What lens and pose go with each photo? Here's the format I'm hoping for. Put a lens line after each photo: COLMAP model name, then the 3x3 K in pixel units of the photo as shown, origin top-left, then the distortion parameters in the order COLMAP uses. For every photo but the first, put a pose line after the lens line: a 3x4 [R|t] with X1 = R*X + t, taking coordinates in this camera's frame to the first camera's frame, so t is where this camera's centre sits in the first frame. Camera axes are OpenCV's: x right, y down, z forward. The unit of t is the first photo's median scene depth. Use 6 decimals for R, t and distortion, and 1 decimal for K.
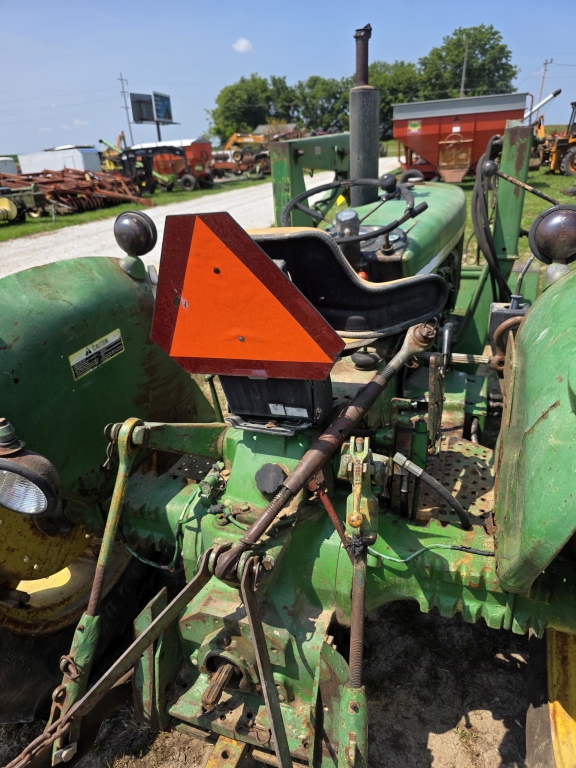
lens RADIAL K [[523.2, 0, 296.1], [0, 523.2, 376.6], [0, 0, 1]] dist [0.033016, -0.032068]
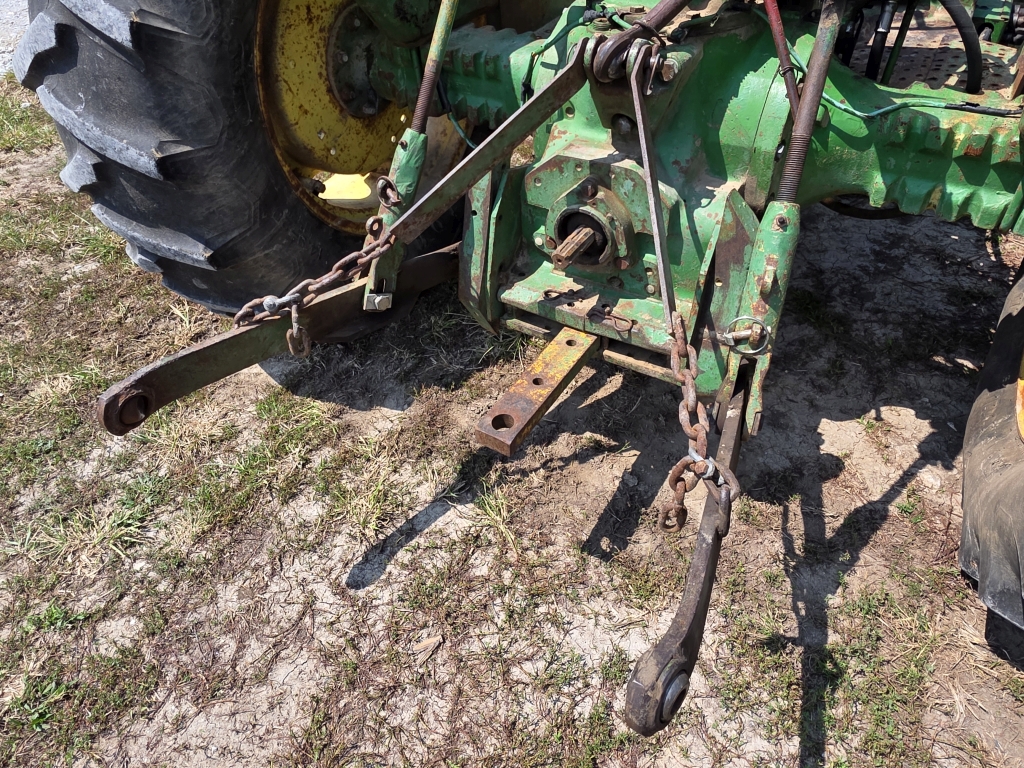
lens RADIAL K [[697.7, 0, 516.7], [0, 697.7, 356.9], [0, 0, 1]] dist [0.033016, -0.032068]
pose [[0.980792, 0.136271, -0.139564, -0.050515], [-0.088352, 0.948252, 0.304979, 0.328973], [0.173902, -0.286790, 0.942077, -0.000288]]
